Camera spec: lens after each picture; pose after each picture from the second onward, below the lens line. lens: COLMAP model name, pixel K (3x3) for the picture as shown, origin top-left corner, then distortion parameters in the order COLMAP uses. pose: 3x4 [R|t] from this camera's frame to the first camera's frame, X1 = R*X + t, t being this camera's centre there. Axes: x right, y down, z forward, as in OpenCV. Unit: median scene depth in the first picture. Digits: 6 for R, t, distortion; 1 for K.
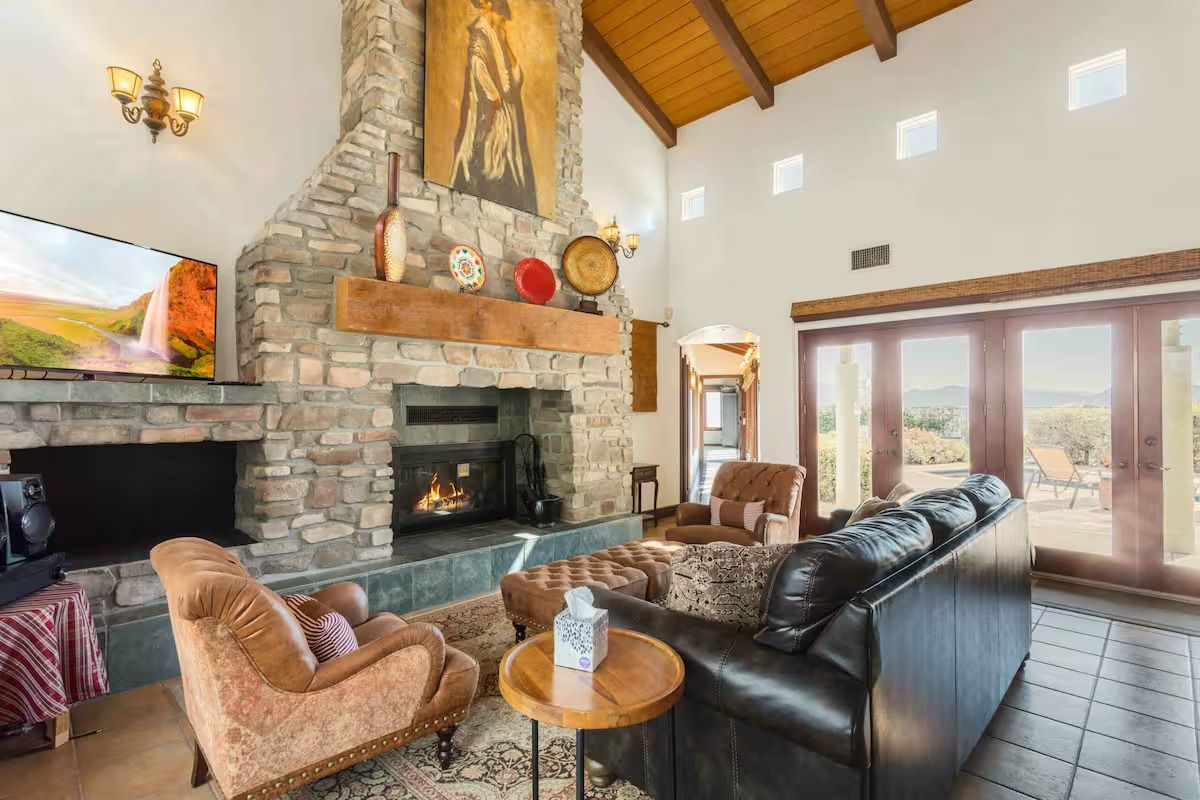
lens RADIAL K [[577.3, 0, 600.0], [0, 577.3, 400.0], [0, 0, 1]] dist [0.000660, -0.000060]
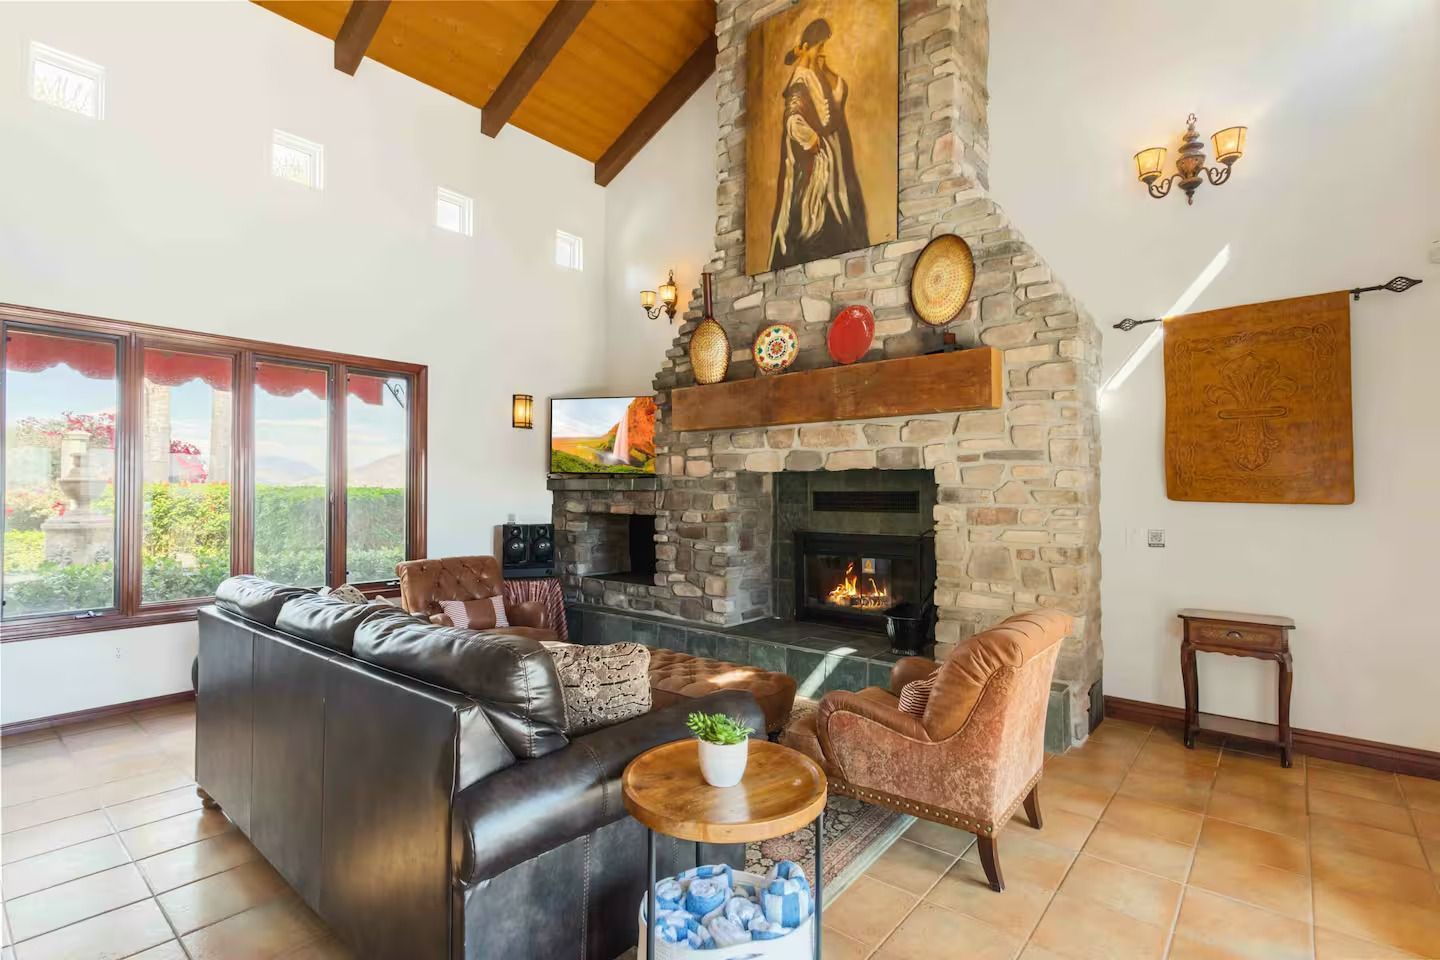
lens RADIAL K [[669.4, 0, 761.9], [0, 669.4, 484.6], [0, 0, 1]] dist [-0.001679, -0.000185]
pose [[0.116534, -0.011769, -0.993117, 0.849452], [0.010864, 0.999885, -0.010574, 0.010270], [0.993127, -0.009557, 0.116648, 0.825635]]
